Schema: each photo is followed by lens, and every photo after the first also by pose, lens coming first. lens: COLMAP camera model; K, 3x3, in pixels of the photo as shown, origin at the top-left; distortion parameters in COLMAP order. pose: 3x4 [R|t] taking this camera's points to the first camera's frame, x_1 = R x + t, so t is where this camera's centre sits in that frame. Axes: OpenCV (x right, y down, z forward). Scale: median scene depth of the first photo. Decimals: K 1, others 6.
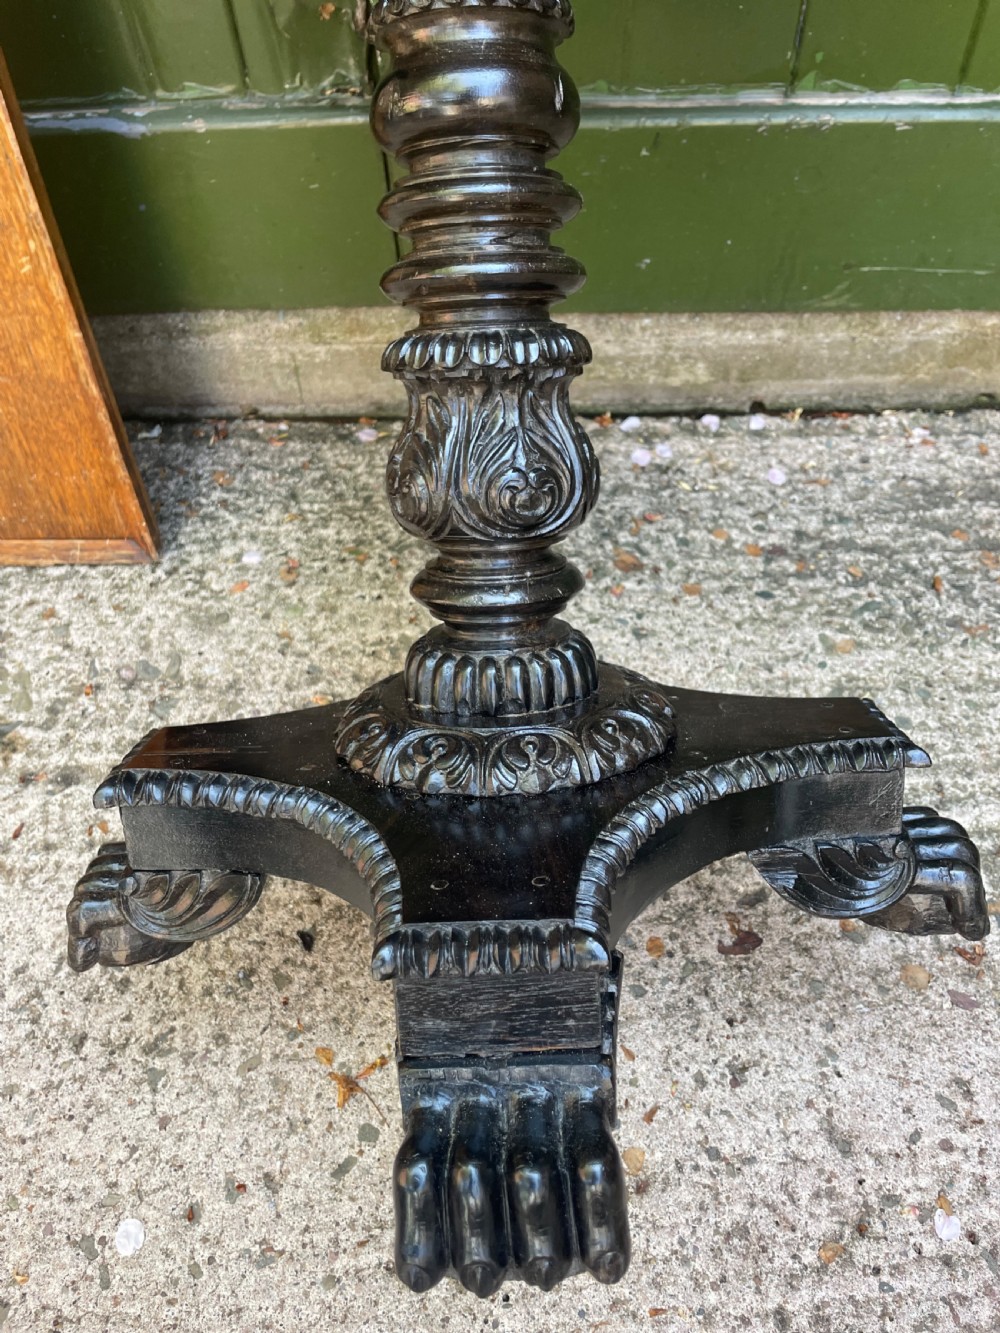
lens RADIAL K [[1020.0, 0, 505.4], [0, 1020.0, 661.8], [0, 0, 1]] dist [0.078709, -0.116603]
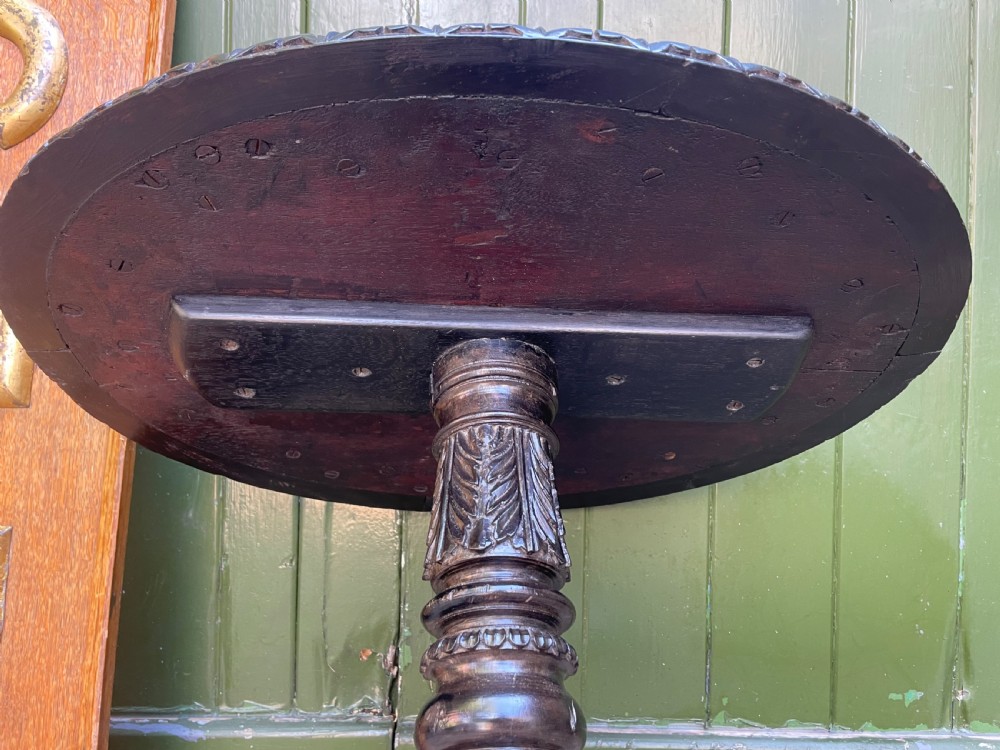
lens RADIAL K [[765.2, 0, 510.7], [0, 765.2, 373.2], [0, 0, 1]] dist [0.078709, -0.116603]
pose [[0.996953, 0.060735, 0.048956, -0.050494], [0.002668, 0.600655, -0.799504, -0.028593], [-0.077964, 0.797198, 0.598662, 0.063629]]
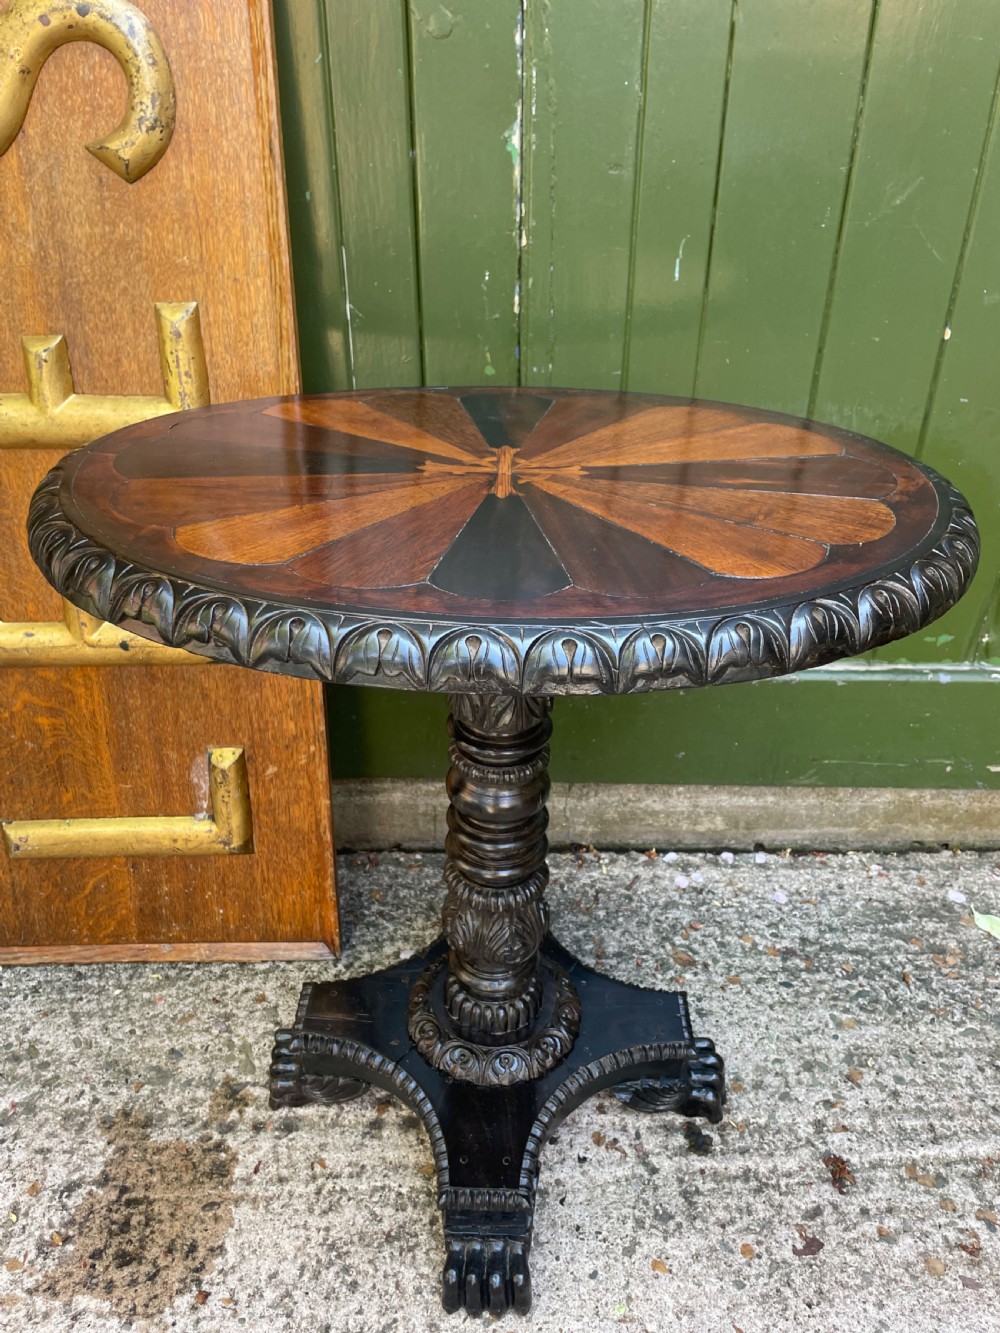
lens RADIAL K [[1020.0, 0, 503.1], [0, 1020.0, 663.0], [0, 0, 1]] dist [0.078709, -0.116603]
pose [[0.998643, 0.017701, 0.048969, -0.218513], [0.002400, 0.923799, -0.382870, 0.069694], [-0.052014, 0.382468, 0.922503, -0.459322]]
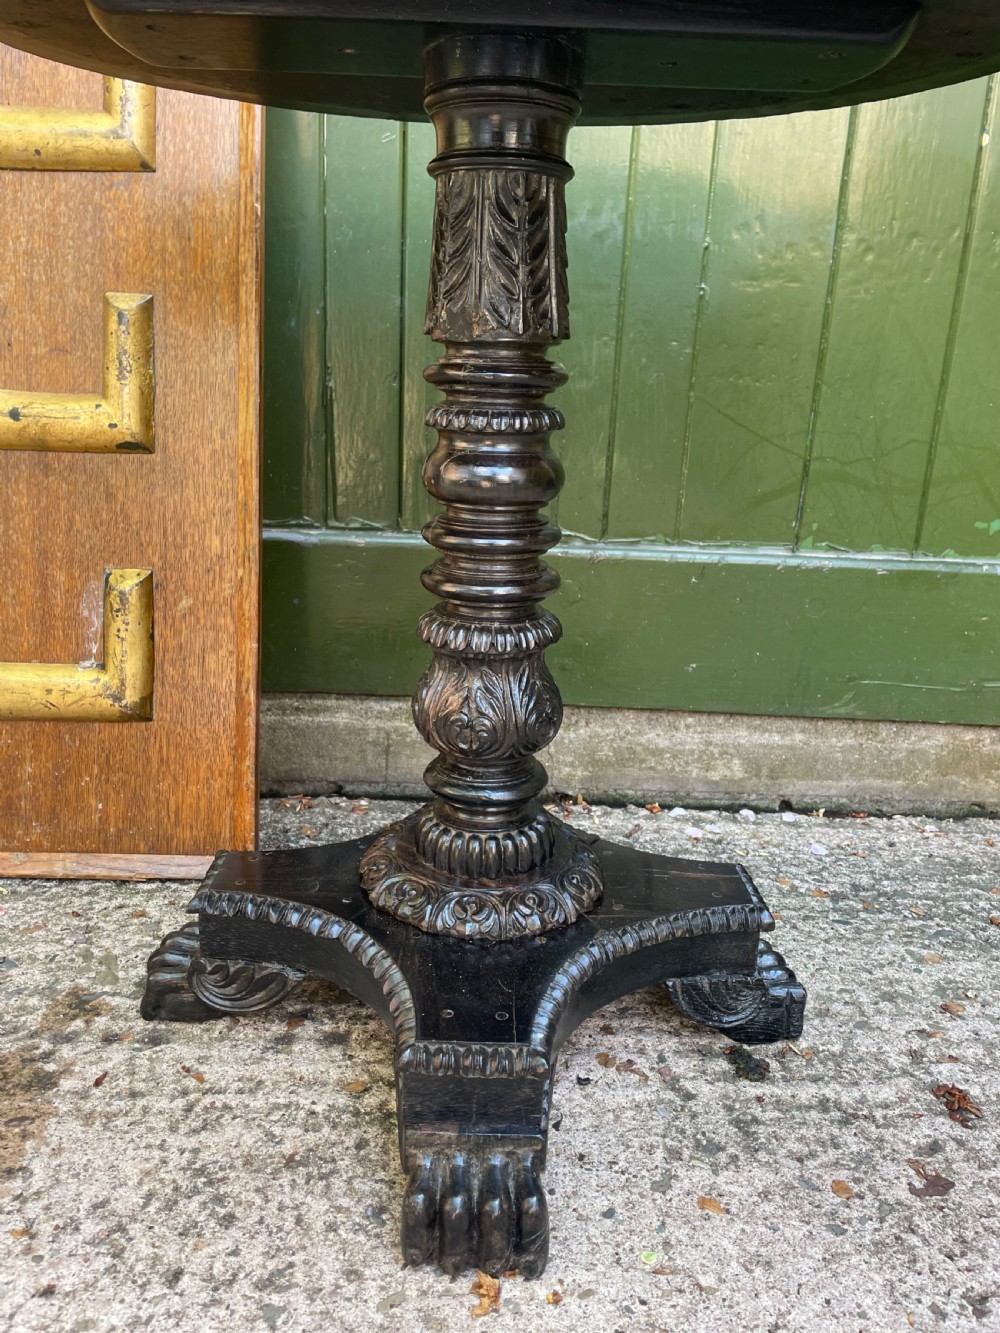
lens RADIAL K [[1020.0, 0, 498.3], [0, 1020.0, 663.1], [0, 0, 1]] dist [0.078709, -0.116603]
pose [[0.994592, 0.066895, 0.079453, -0.212349], [-0.004978, 0.794794, -0.606859, 0.391107], [-0.103745, 0.603181, 0.790828, 0.044082]]
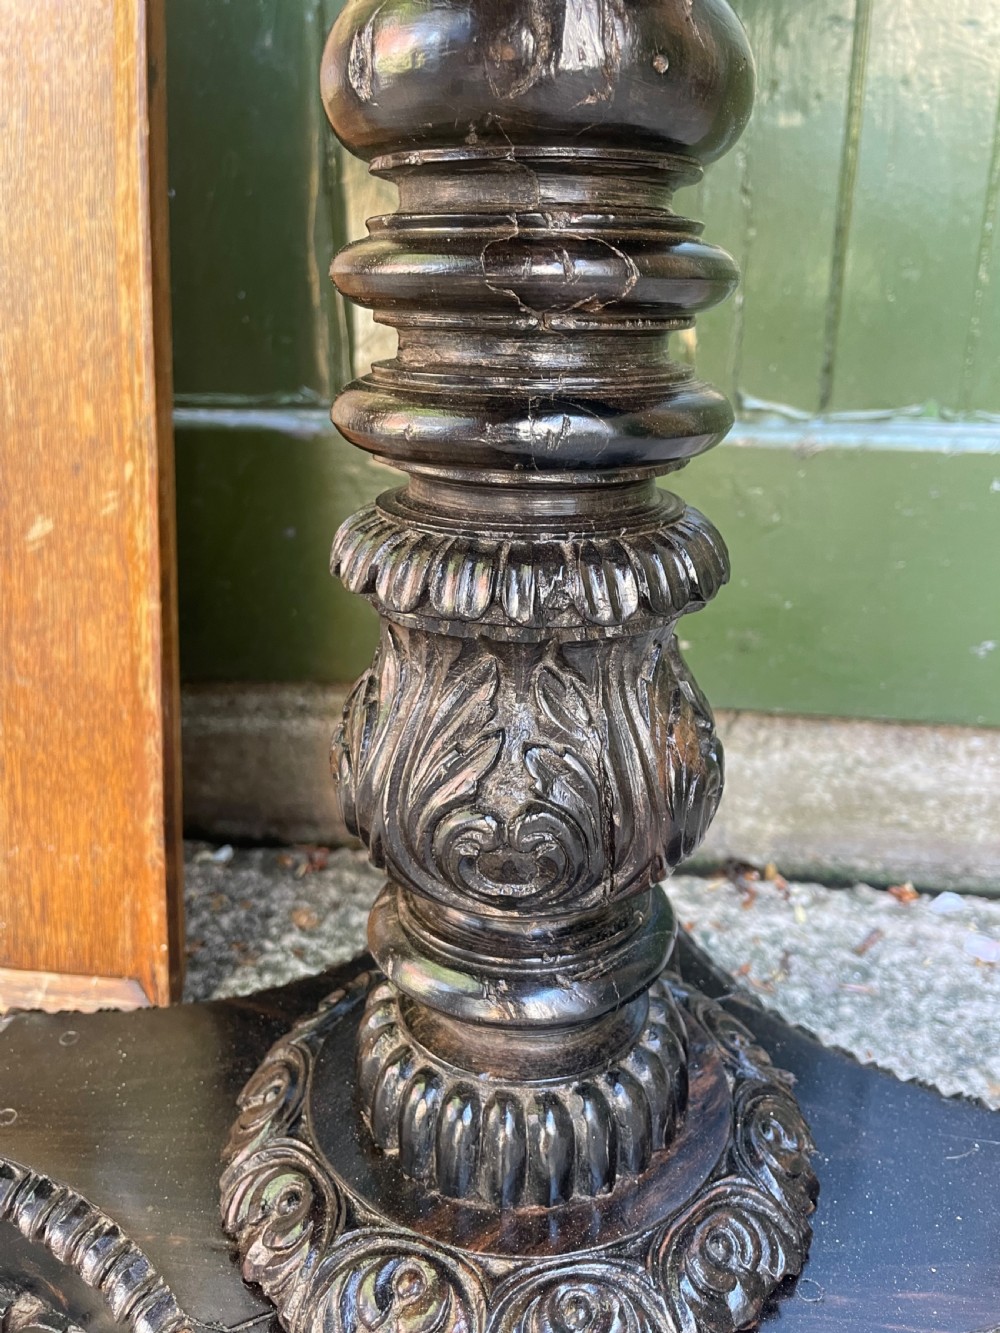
lens RADIAL K [[1020.0, 0, 518.6], [0, 1020.0, 669.7], [0, 0, 1]] dist [0.078709, -0.116603]
pose [[0.994063, 0.075823, -0.078031, -0.128068], [-0.106830, 0.816136, -0.567899, 0.051890], [0.020625, 0.572863, 0.819391, 0.472222]]
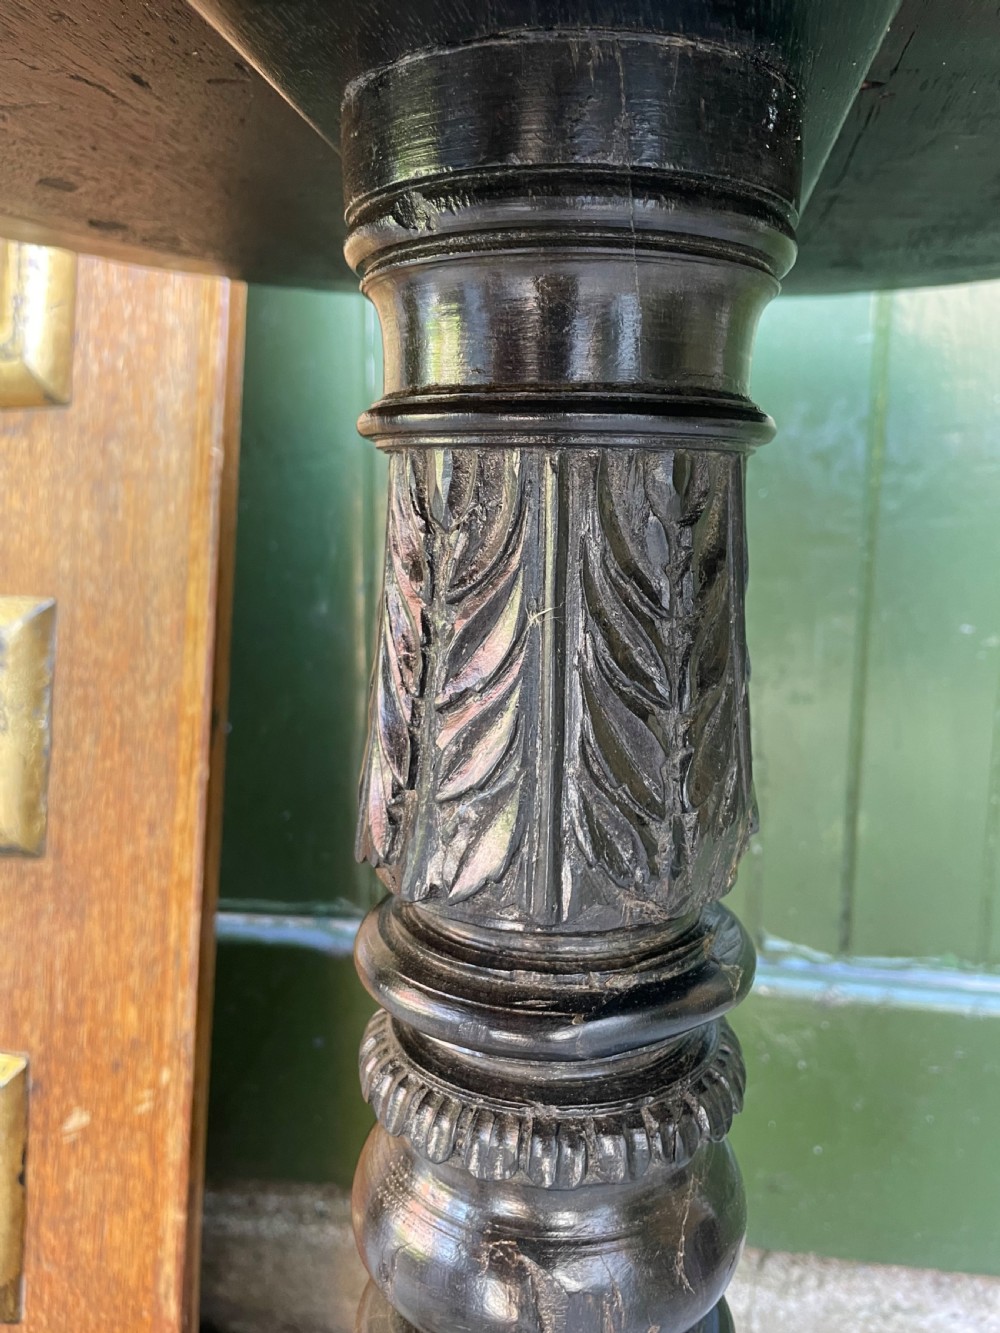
lens RADIAL K [[1020.0, 0, 516.2], [0, 1020.0, 667.7], [0, 0, 1]] dist [0.078709, -0.116603]
pose [[0.989121, 0.071137, -0.128758, -0.137085], [-0.141280, 0.703215, -0.696798, -0.128172], [0.040976, 0.707409, 0.705616, 0.287497]]
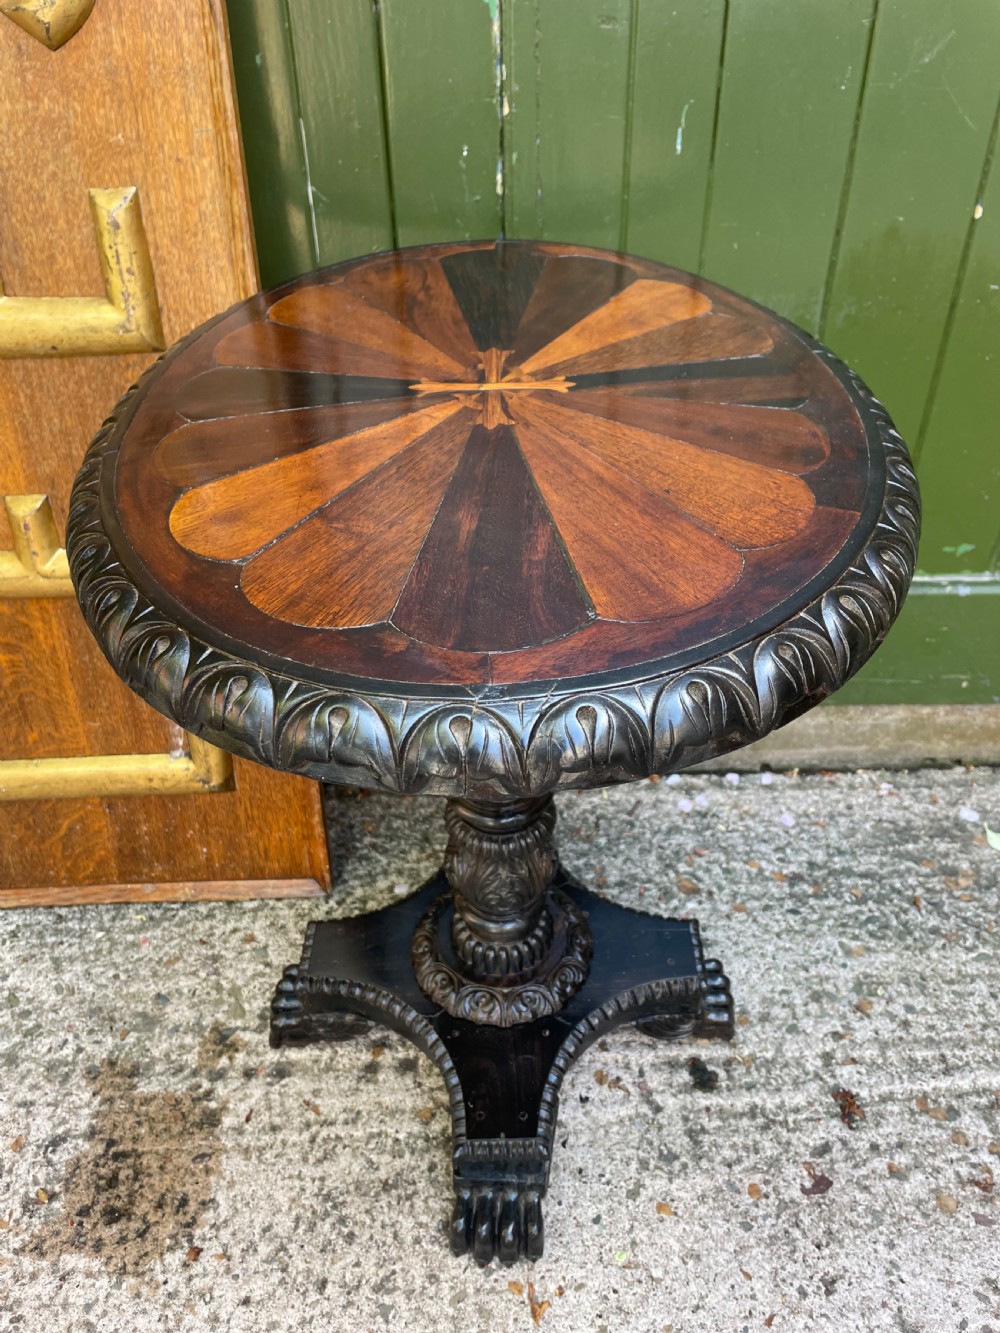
lens RADIAL K [[1020.0, 0, 516.4], [0, 1020.0, 658.9], [0, 0, 1]] dist [0.078709, -0.116603]
pose [[0.998170, -0.006703, 0.060092, -0.200132], [0.024033, 0.955944, -0.292564, 0.003990], [-0.055484, 0.293473, 0.954356, -0.386113]]
